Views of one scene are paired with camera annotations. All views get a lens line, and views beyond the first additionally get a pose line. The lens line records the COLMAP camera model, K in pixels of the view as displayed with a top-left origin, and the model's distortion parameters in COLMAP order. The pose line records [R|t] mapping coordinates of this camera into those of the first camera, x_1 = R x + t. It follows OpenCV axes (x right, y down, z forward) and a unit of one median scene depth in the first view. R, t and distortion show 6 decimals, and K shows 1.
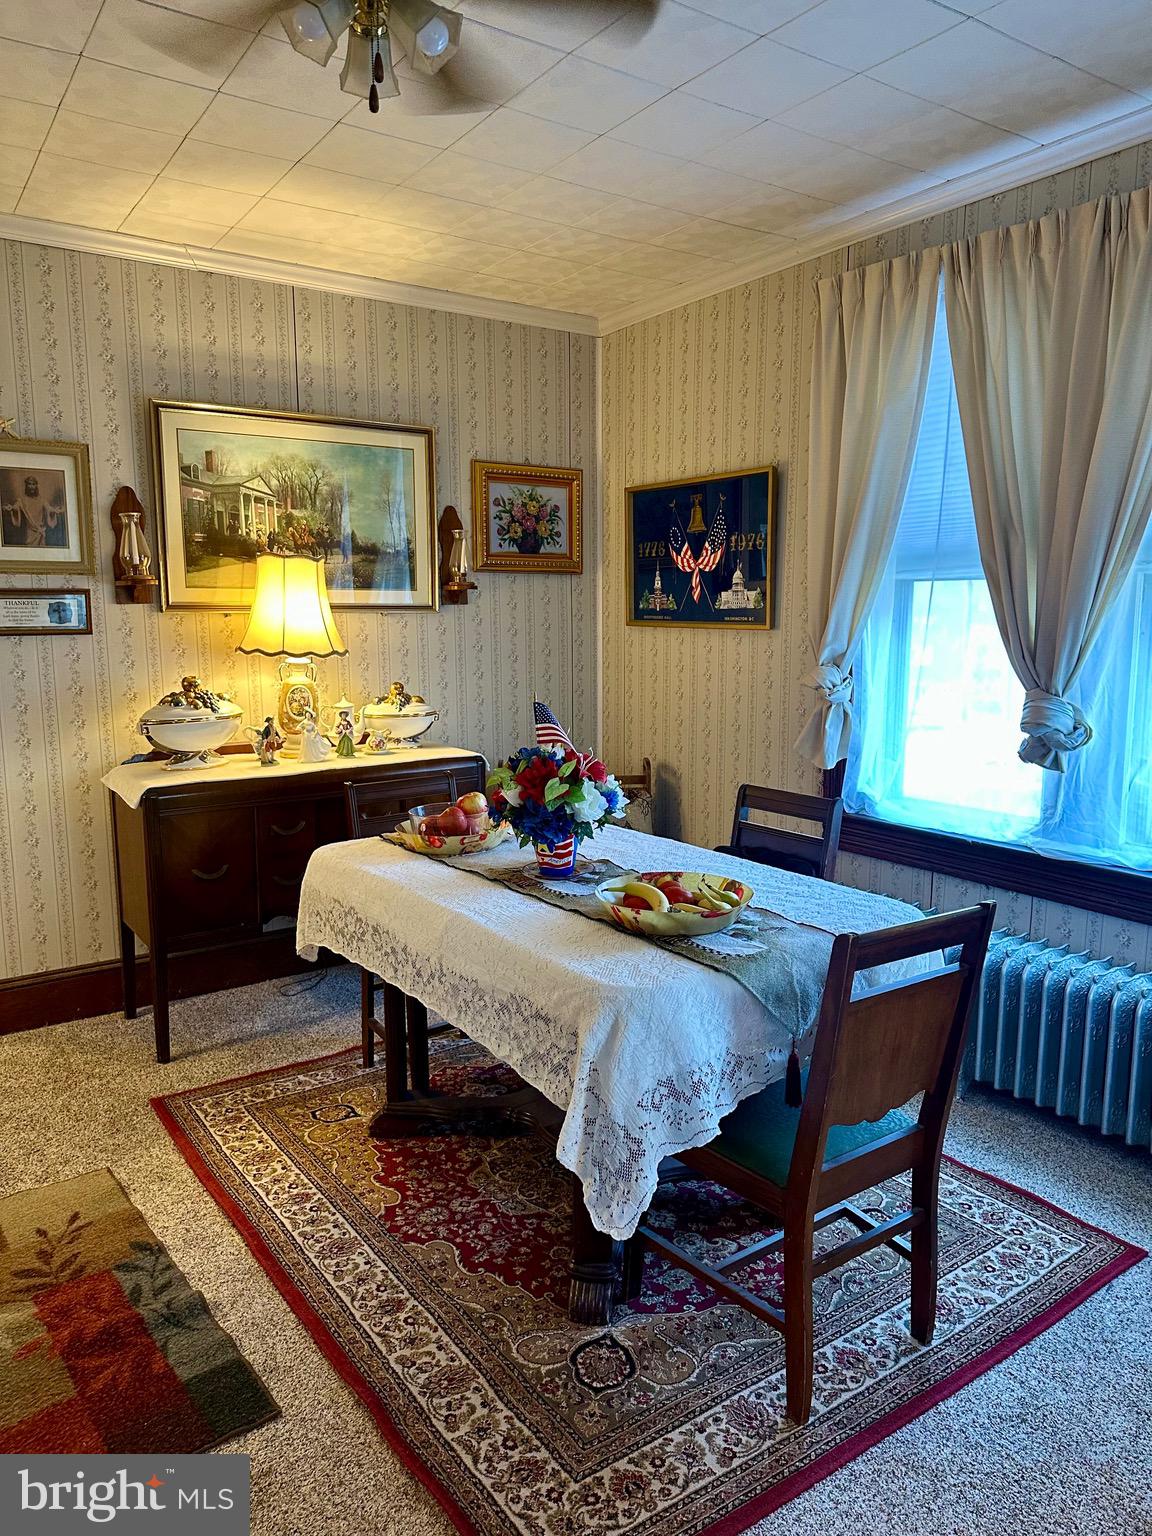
lens RADIAL K [[1085.7, 0, 576.0], [0, 1085.7, 768.0], [0, 0, 1]] dist [0.153935, -0.290942]
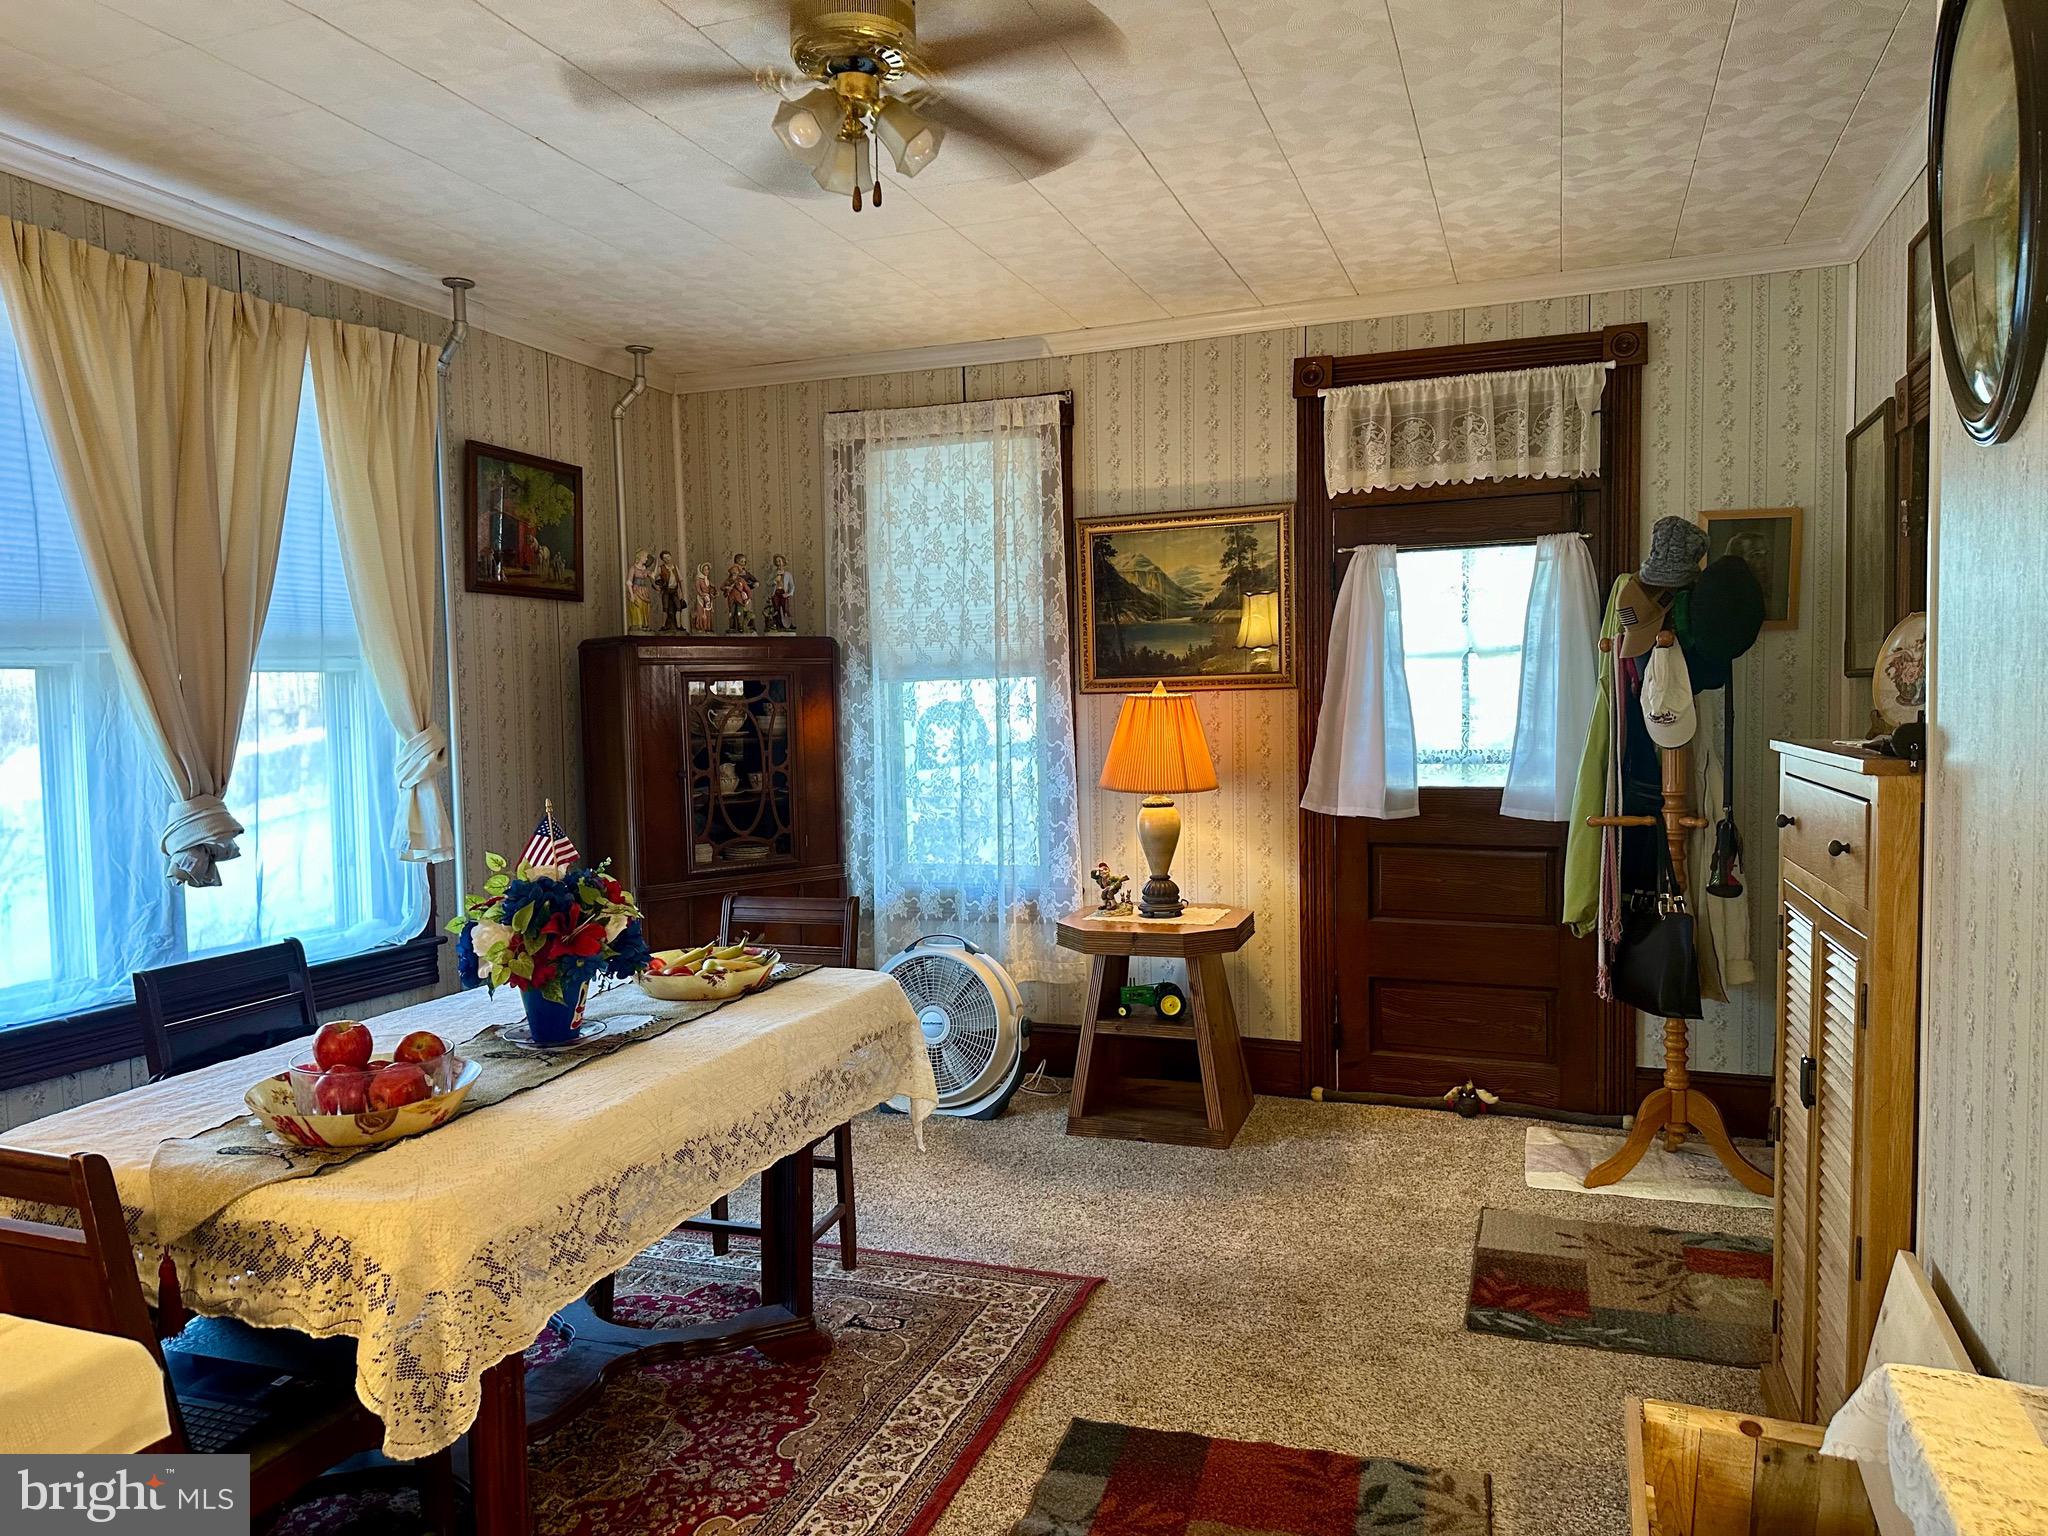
lens RADIAL K [[1440.5, 0, 1016.1], [0, 1440.5, 748.9], [0, 0, 1]] dist [0.092452, -0.129035]
pose [[-0.579371, -0.022202, 0.814762, -1.209824], [0.143465, 0.981244, 0.128755, -0.217780], [-0.802339, 0.191487, -0.565319, 1.516136]]
